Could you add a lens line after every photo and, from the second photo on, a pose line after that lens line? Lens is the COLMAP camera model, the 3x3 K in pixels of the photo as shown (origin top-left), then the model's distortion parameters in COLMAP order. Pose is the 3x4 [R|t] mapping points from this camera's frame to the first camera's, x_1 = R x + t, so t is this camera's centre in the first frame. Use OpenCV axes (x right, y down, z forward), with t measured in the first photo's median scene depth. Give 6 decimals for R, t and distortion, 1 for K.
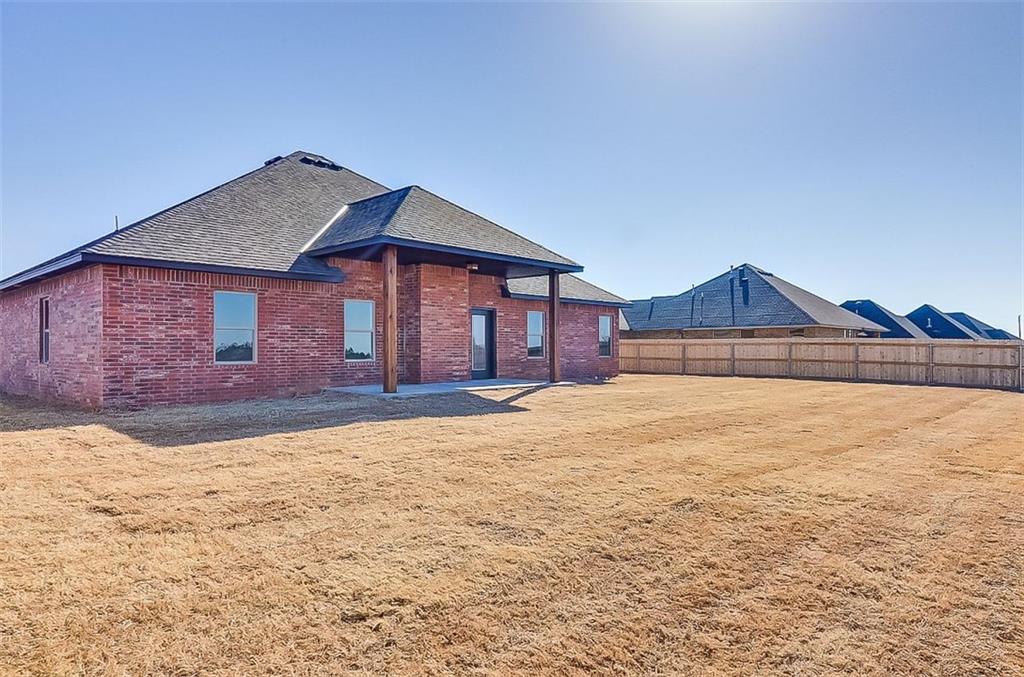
lens RADIAL K [[602.8, 0, 530.6], [0, 602.8, 339.7], [0, 0, 1]] dist [0.001328, 0.000033]
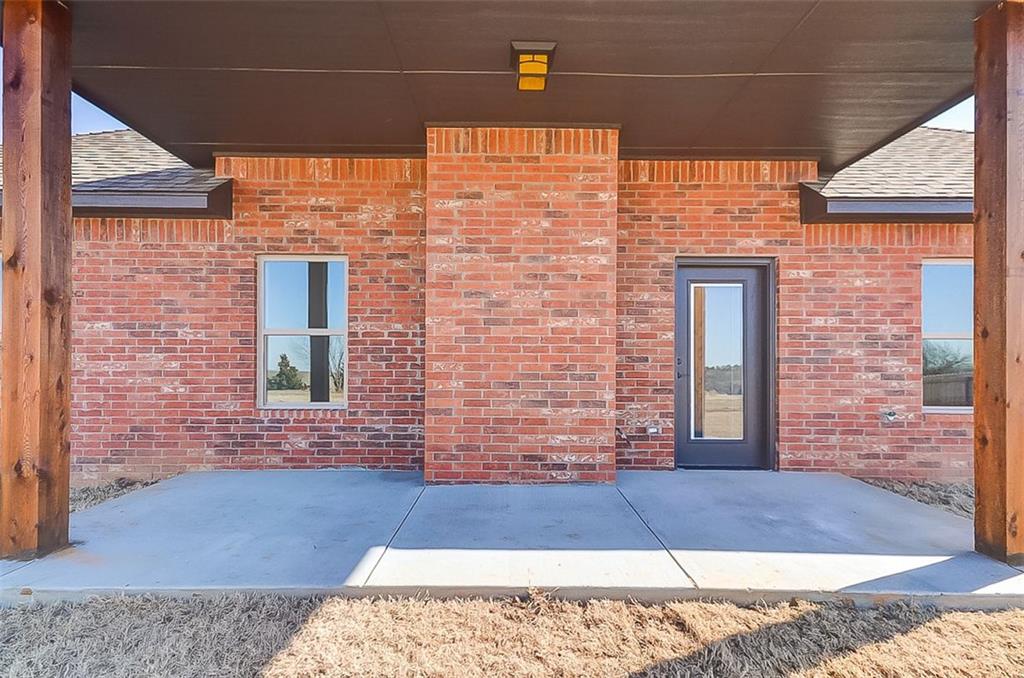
lens RADIAL K [[508.3, 0, 512.3], [0, 508.3, 358.3], [0, 0, 1]] dist [0.001162, 0.000088]
pose [[0.668263, -0.001724, -0.743923, 0.058749], [0.004298, 0.999990, 0.001544, 0.002551], [0.743913, -0.004229, 0.668263, 0.791221]]
